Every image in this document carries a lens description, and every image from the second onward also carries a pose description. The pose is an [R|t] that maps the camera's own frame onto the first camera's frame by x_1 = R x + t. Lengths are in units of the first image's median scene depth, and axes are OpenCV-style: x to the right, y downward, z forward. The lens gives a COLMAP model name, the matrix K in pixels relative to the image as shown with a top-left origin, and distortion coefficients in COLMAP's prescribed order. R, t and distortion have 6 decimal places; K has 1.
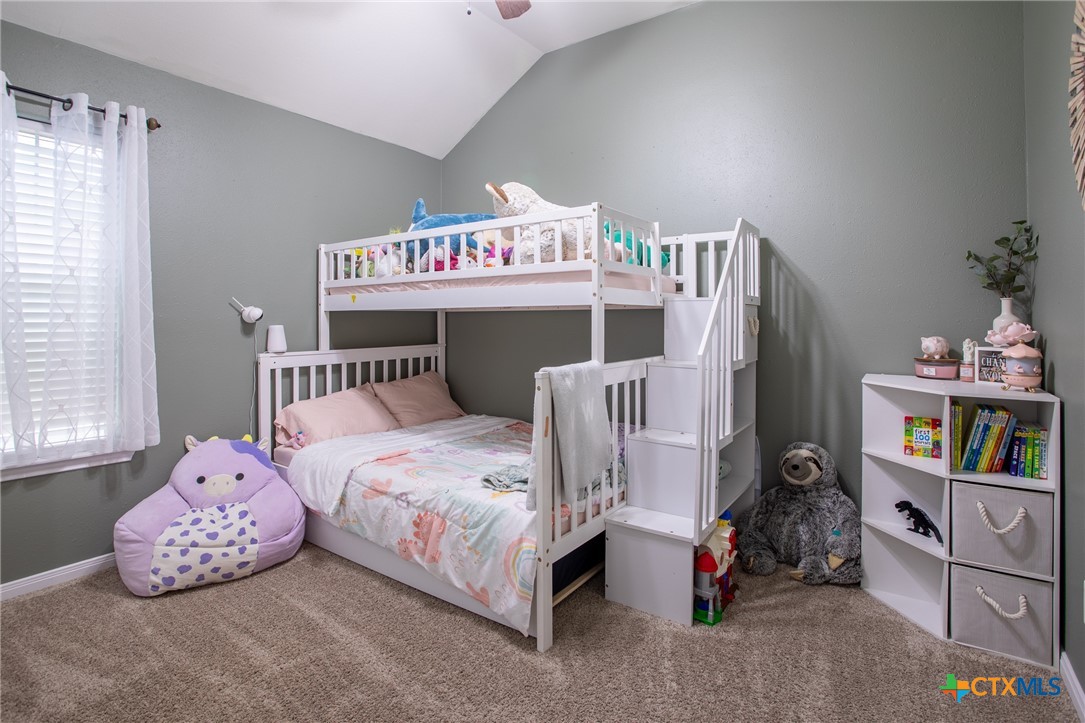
lens RADIAL K [[531.0, 0, 541.6], [0, 531.0, 324.6], [0, 0, 1]] dist [-0.053512, 0.028849]
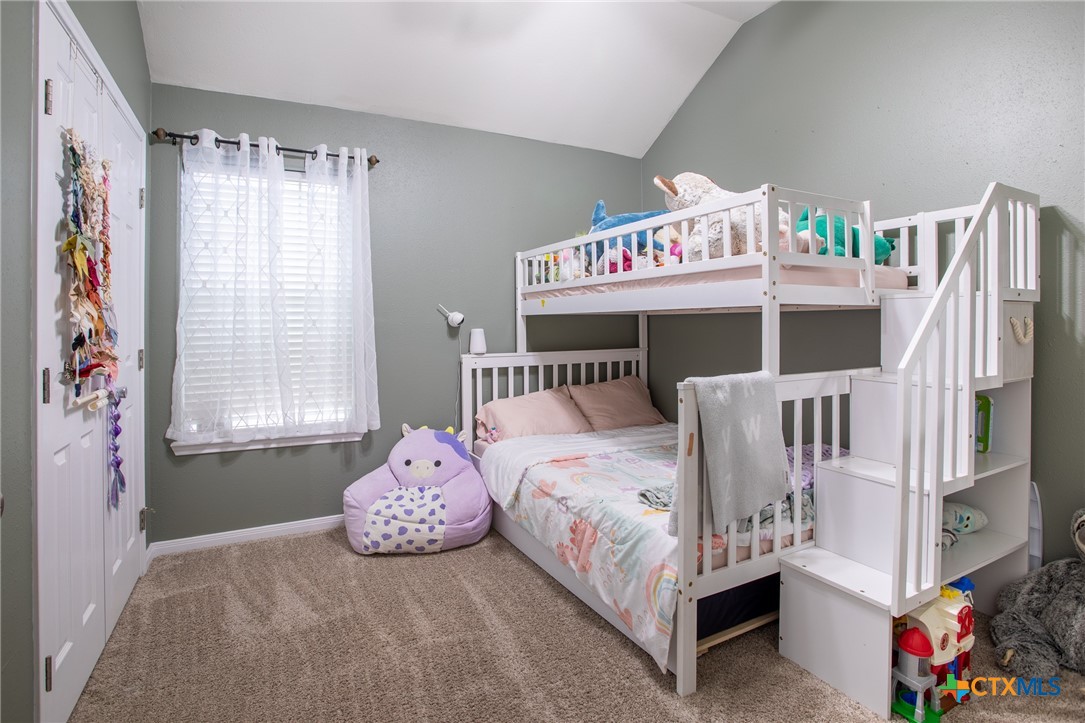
lens RADIAL K [[533.1, 0, 544.3], [0, 533.1, 331.9], [0, 0, 1]] dist [-0.056762, 0.027975]
pose [[0.899748, 0.002885, -0.436399, 0.141559], [0.000763, 0.999966, 0.008183, -0.002005], [0.436408, -0.007695, 0.899716, 0.080722]]
